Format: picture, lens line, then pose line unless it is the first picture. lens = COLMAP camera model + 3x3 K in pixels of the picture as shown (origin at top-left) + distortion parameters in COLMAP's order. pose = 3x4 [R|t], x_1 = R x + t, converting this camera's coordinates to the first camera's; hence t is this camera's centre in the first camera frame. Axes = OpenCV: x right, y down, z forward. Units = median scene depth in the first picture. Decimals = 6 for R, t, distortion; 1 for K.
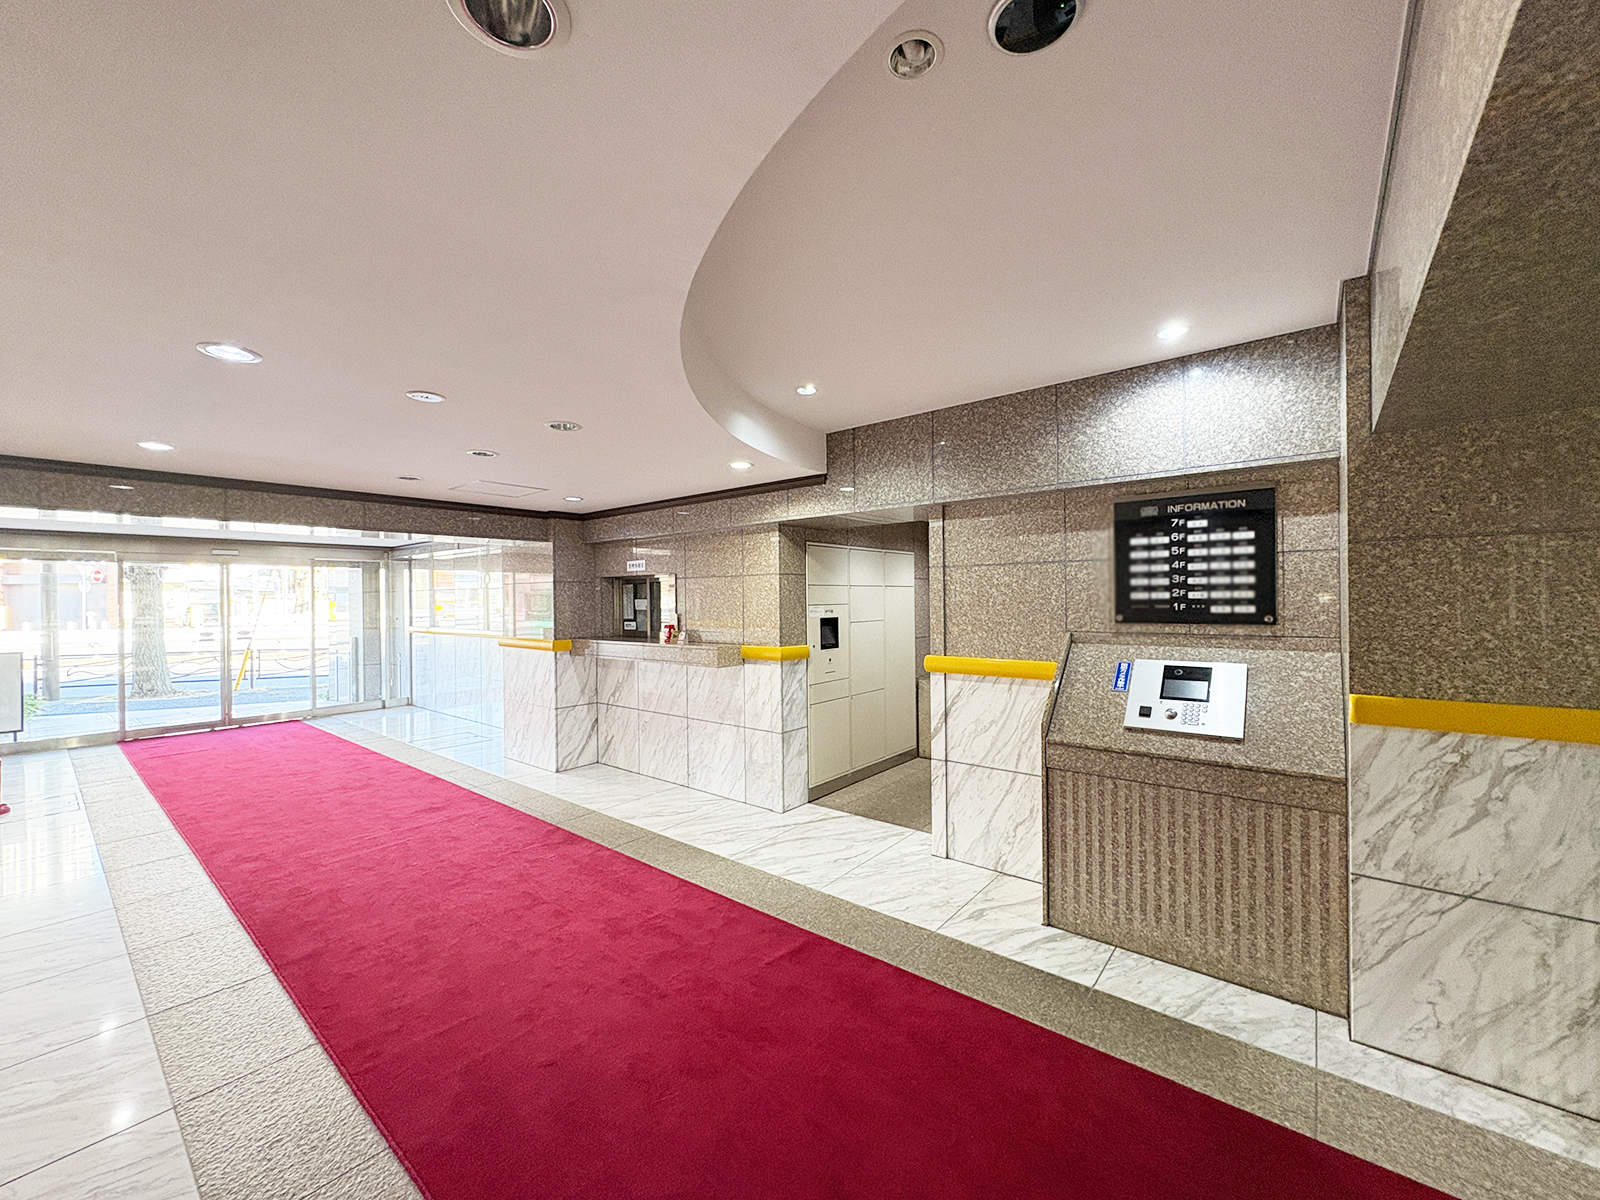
lens RADIAL K [[639.3, 0, 792.8], [0, 639.3, 612.5], [0, 0, 1]] dist [0.001874, 0.000158]
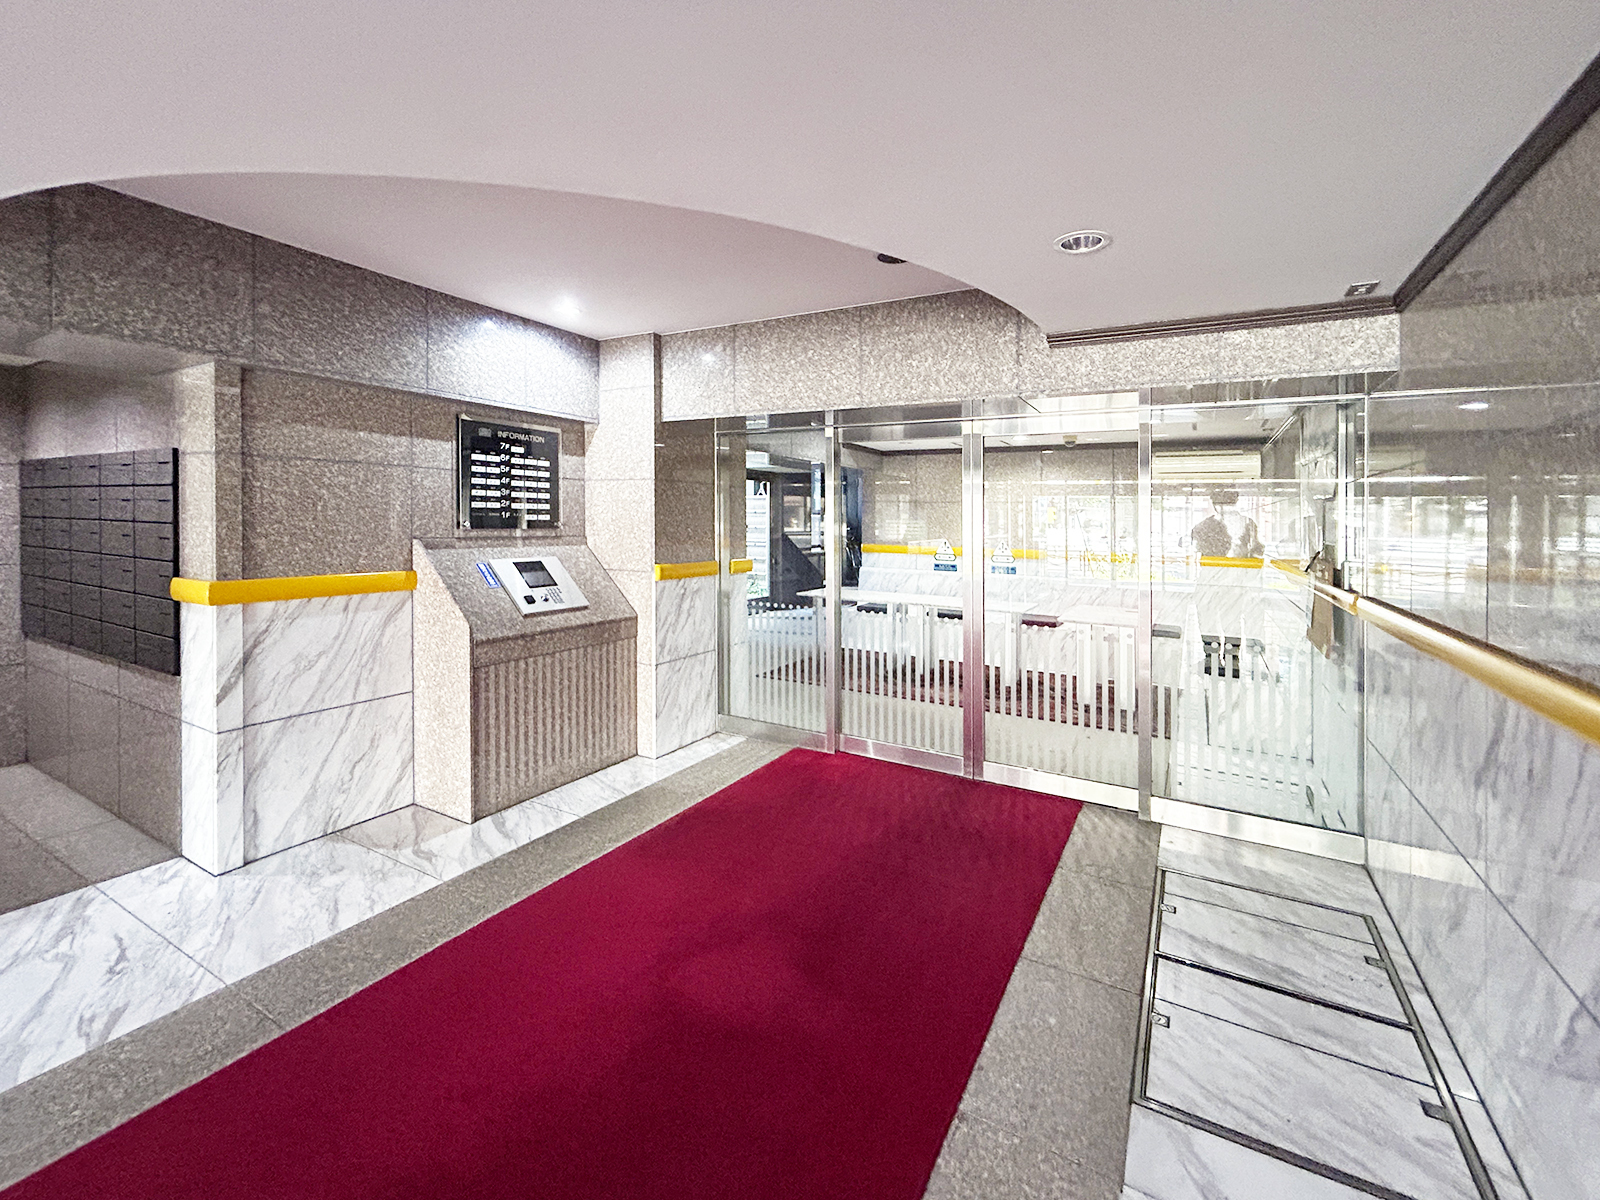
lens RADIAL K [[742.1, 0, 696.7], [0, 742.1, 520.3], [0, 0, 1]] dist [-0.004780, 0.000737]
pose [[-0.108125, 0.009245, 0.994094, -0.850237], [0.004934, 0.999949, -0.008762, 0.015925], [-0.994125, 0.003957, -0.108166, 0.786779]]
